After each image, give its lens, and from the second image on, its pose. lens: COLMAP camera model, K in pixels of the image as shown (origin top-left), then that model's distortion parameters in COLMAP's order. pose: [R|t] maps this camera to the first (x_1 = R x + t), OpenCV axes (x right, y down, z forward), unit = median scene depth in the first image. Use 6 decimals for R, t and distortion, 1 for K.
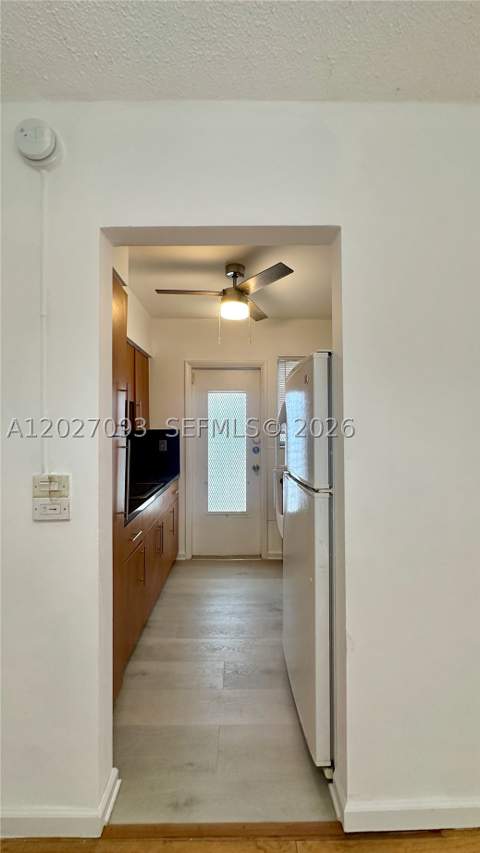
lens RADIAL K [[346.5, 0, 240.0], [0, 346.5, 426.5], [0, 0, 1]] dist [0.000926, 0.000142]
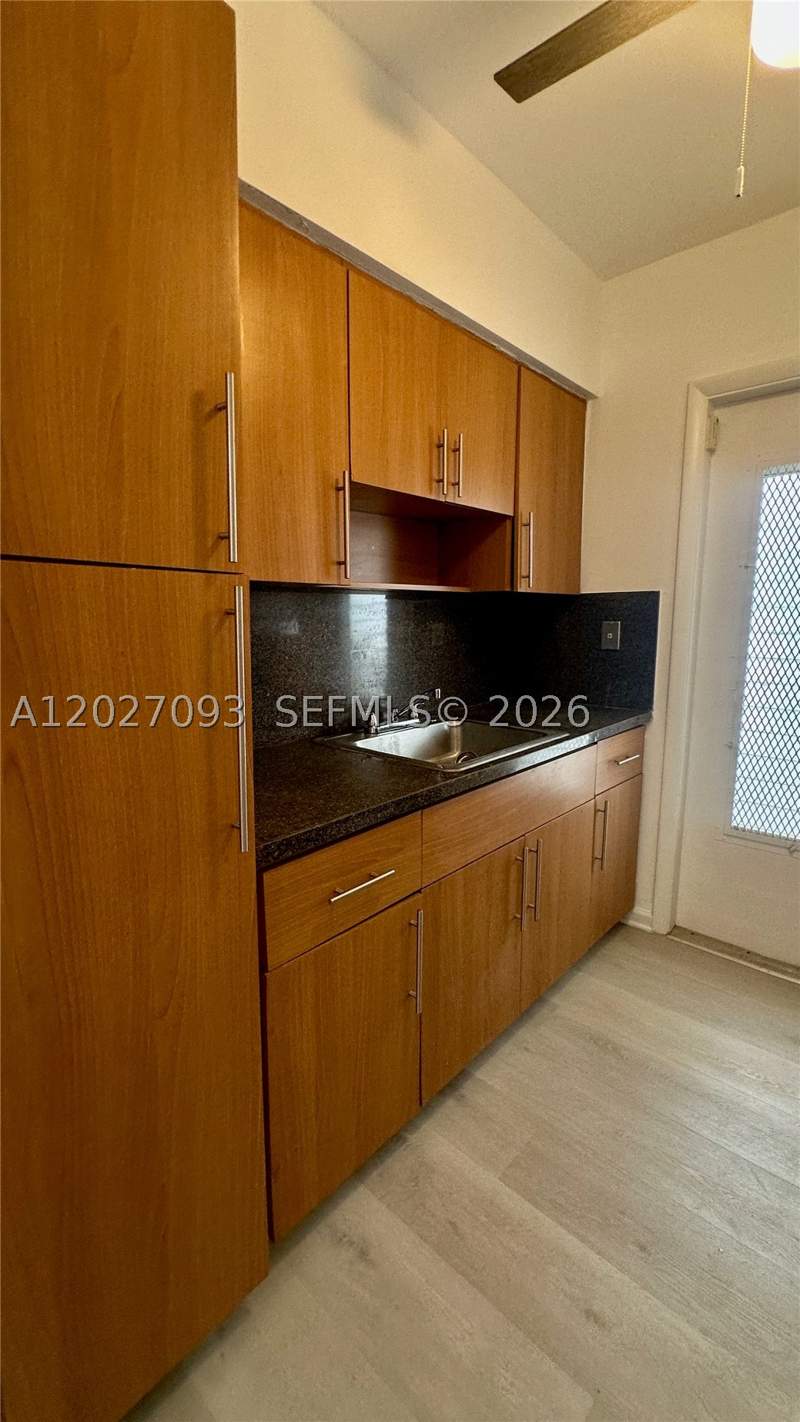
lens RADIAL K [[577.6, 0, 400.0], [0, 577.6, 711.0], [0, 0, 1]] dist [0.000926, 0.000142]
pose [[0.720211, 0.105207, -0.685731, 0.059829], [0.012771, 0.986257, 0.164727, 0.028896], [0.693637, -0.127395, 0.708970, 0.375331]]
